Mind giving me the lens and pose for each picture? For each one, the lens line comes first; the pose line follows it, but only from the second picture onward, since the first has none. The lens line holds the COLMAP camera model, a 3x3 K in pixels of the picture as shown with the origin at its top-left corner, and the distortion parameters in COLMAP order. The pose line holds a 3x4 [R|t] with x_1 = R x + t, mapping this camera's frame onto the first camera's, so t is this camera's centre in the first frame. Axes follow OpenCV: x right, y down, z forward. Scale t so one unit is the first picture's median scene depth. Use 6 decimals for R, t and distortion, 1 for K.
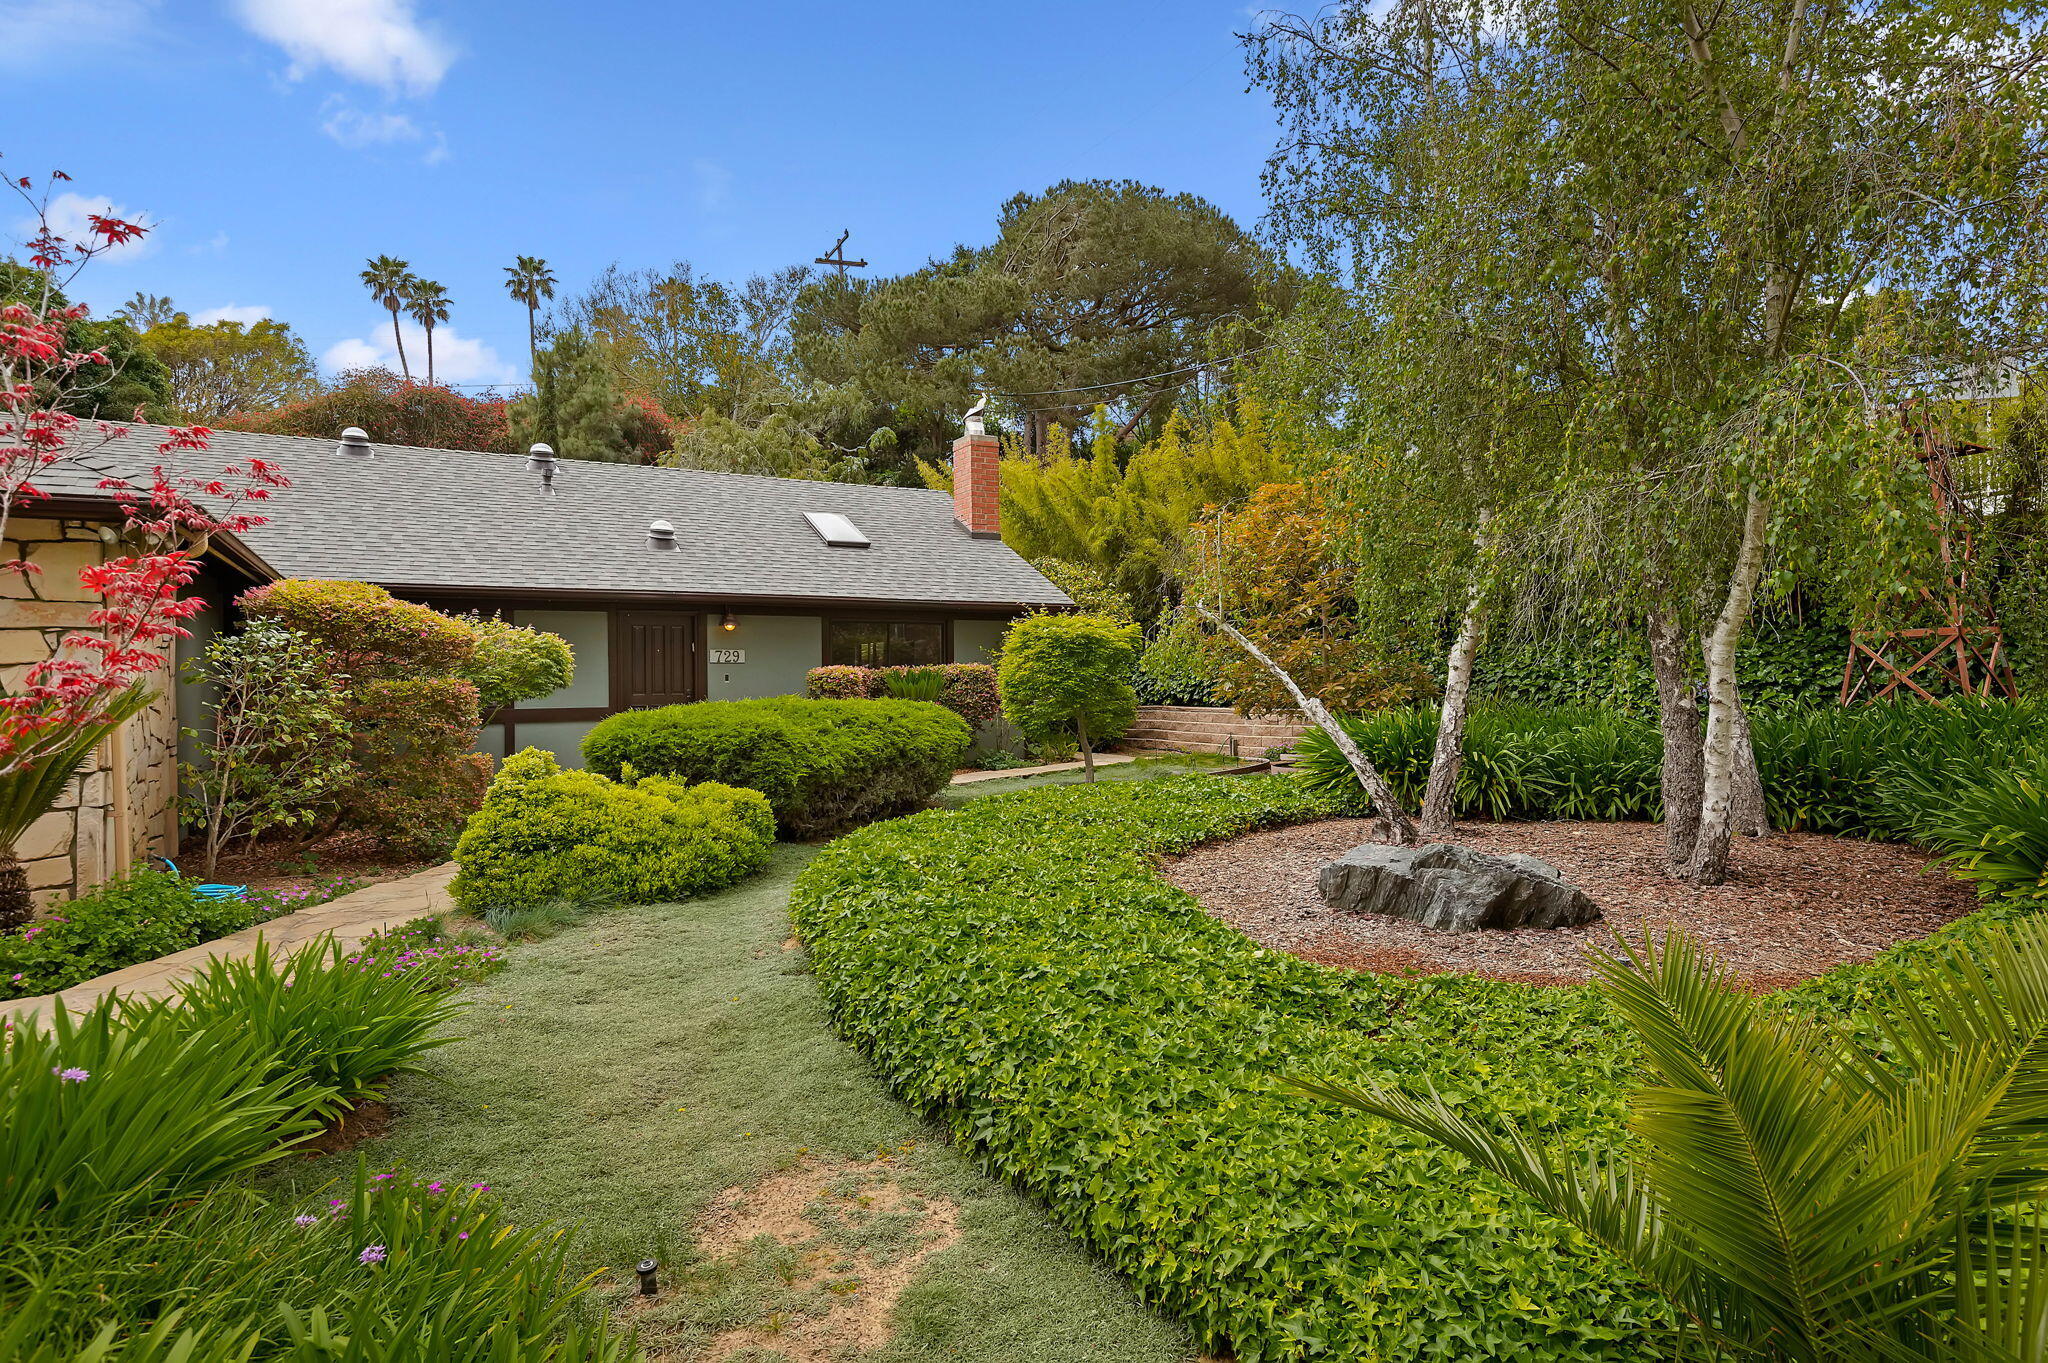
lens RADIAL K [[1093.3, 0, 1024.0], [0, 1093.3, 681.5], [0, 0, 1]] dist [0.037677, -0.034711]
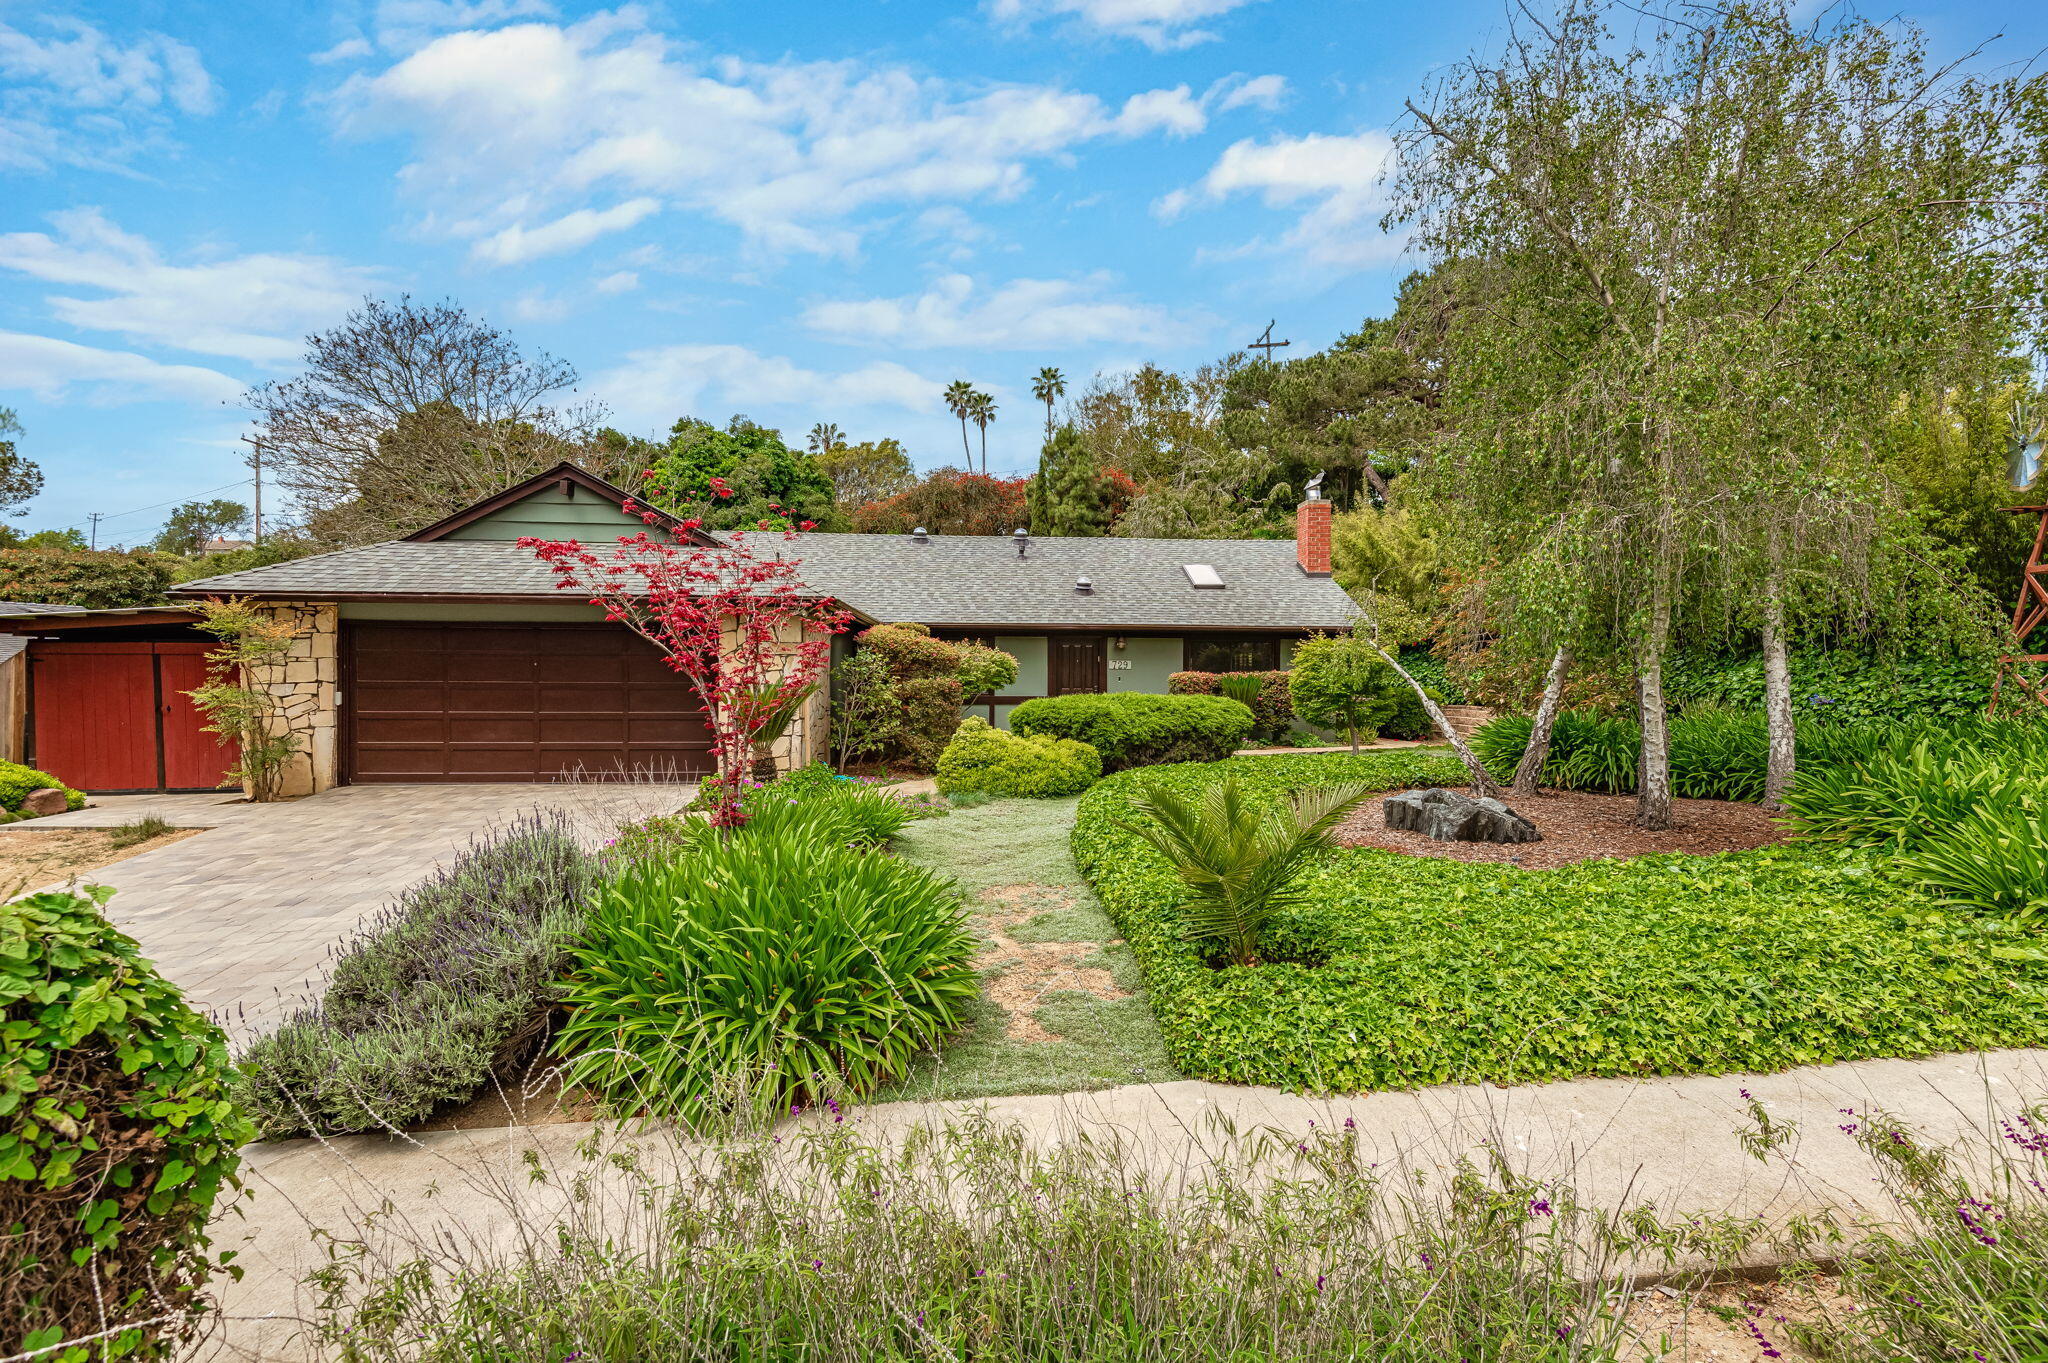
lens RADIAL K [[914.2, 0, 1020.1], [0, 914.2, 676.5], [0, 0, 1]] dist [0.002334, 0.000057]
pose [[0.897436, 0.013417, -0.440941, 0.144302], [-0.015022, 0.999887, -0.000149, -0.004028], [0.440889, 0.006758, 0.897536, -0.178138]]
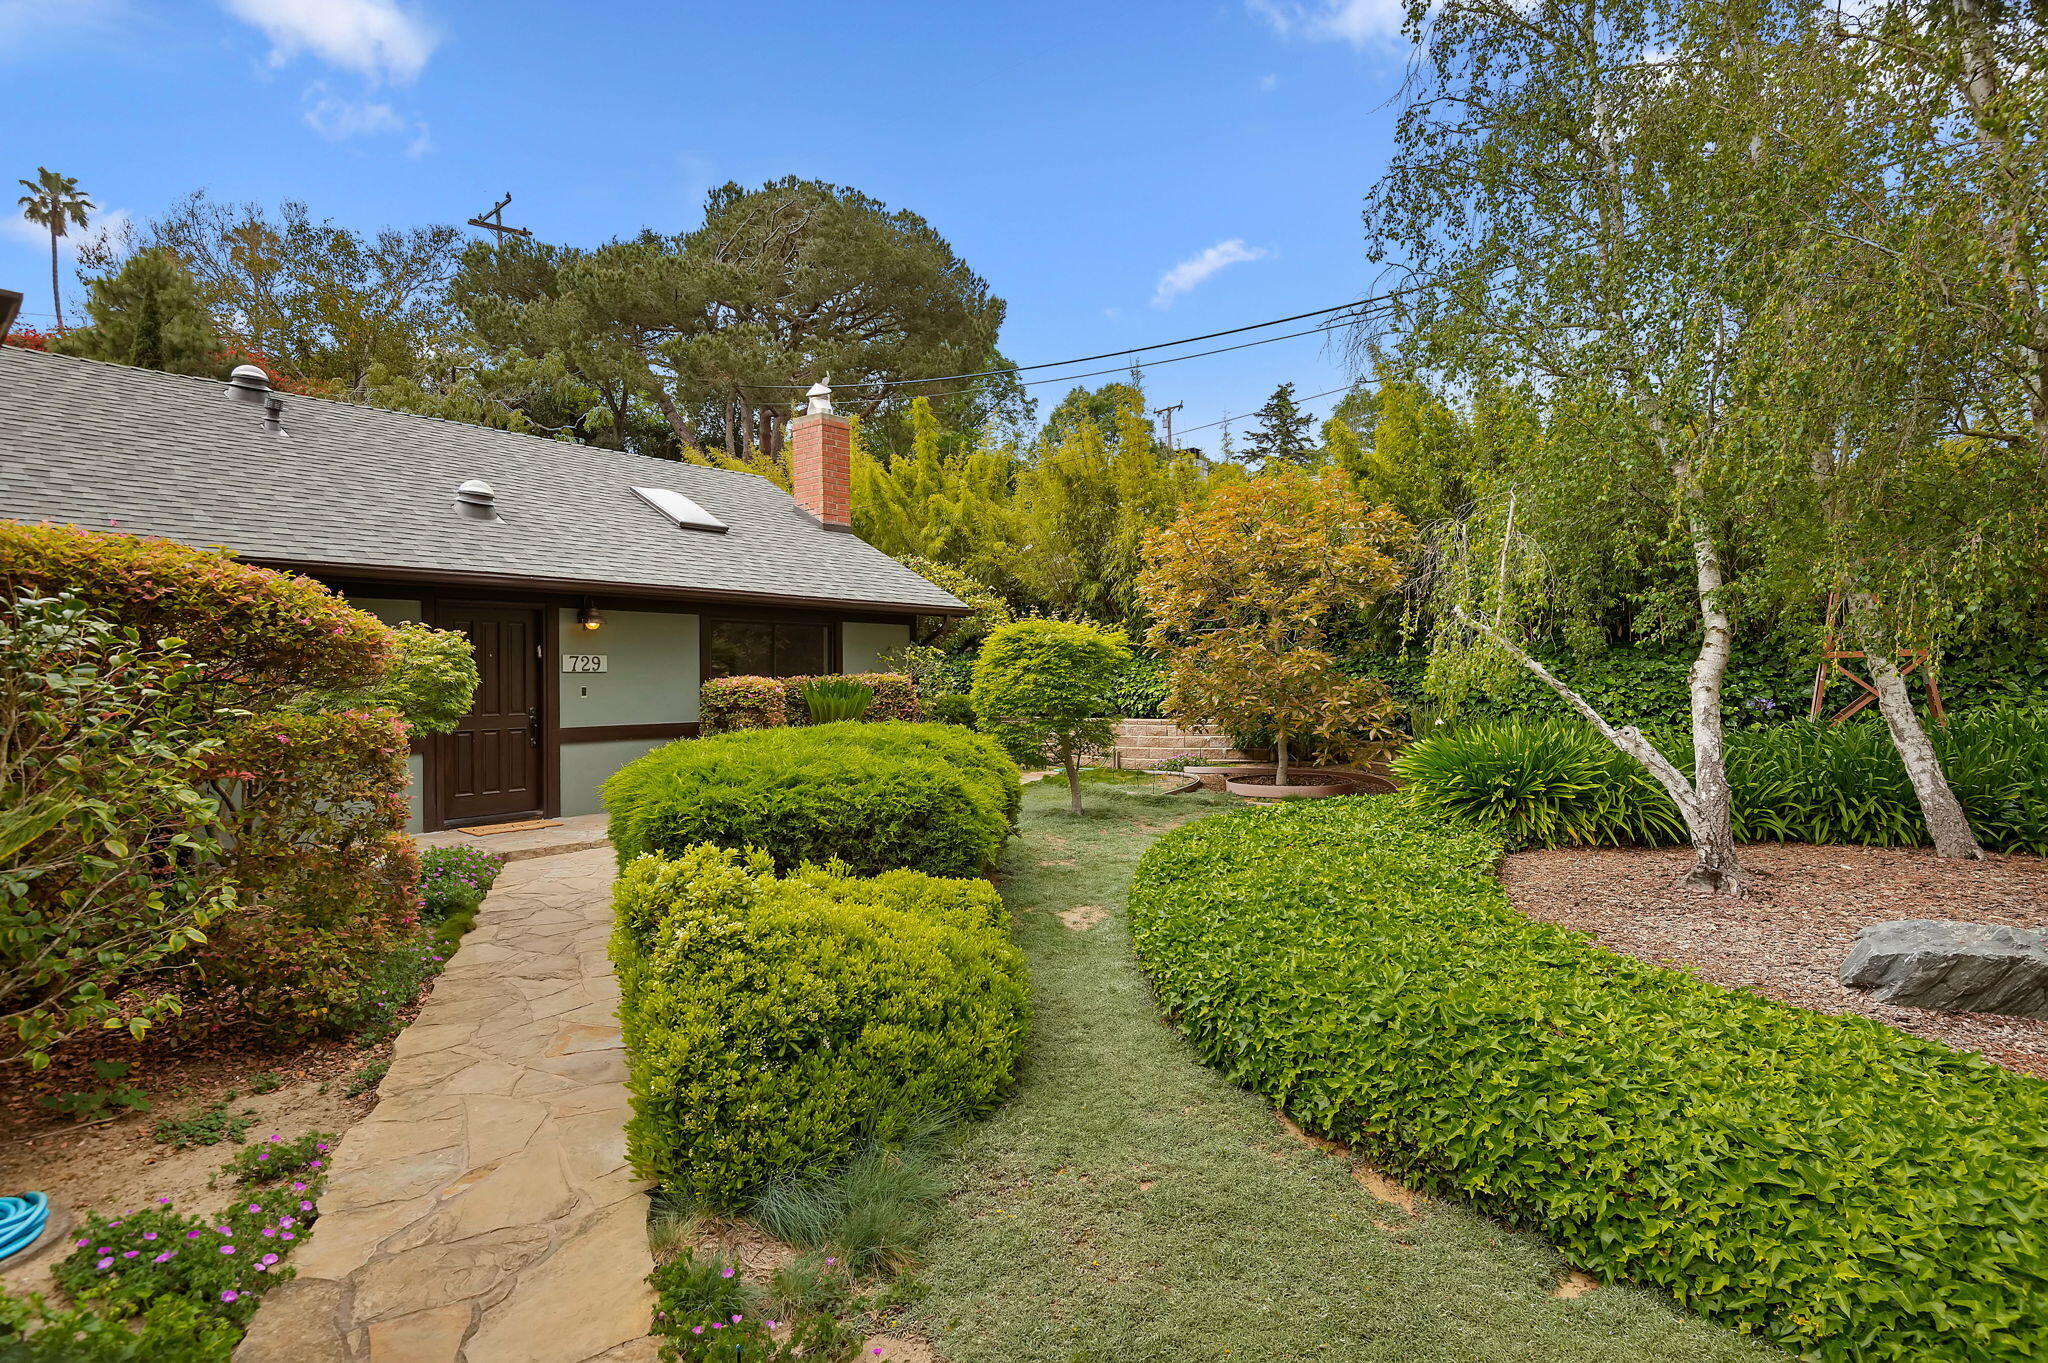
lens RADIAL K [[1005.6, 0, 1028.0], [0, 1005.6, 675.8], [0, 0, 1]] dist [0.000572, -0.007914]
pose [[0.931184, 0.003677, 0.364531, -0.207232], [-0.001337, 0.999977, -0.006671, -0.008823], [-0.364547, 0.005724, 0.931168, 0.205852]]
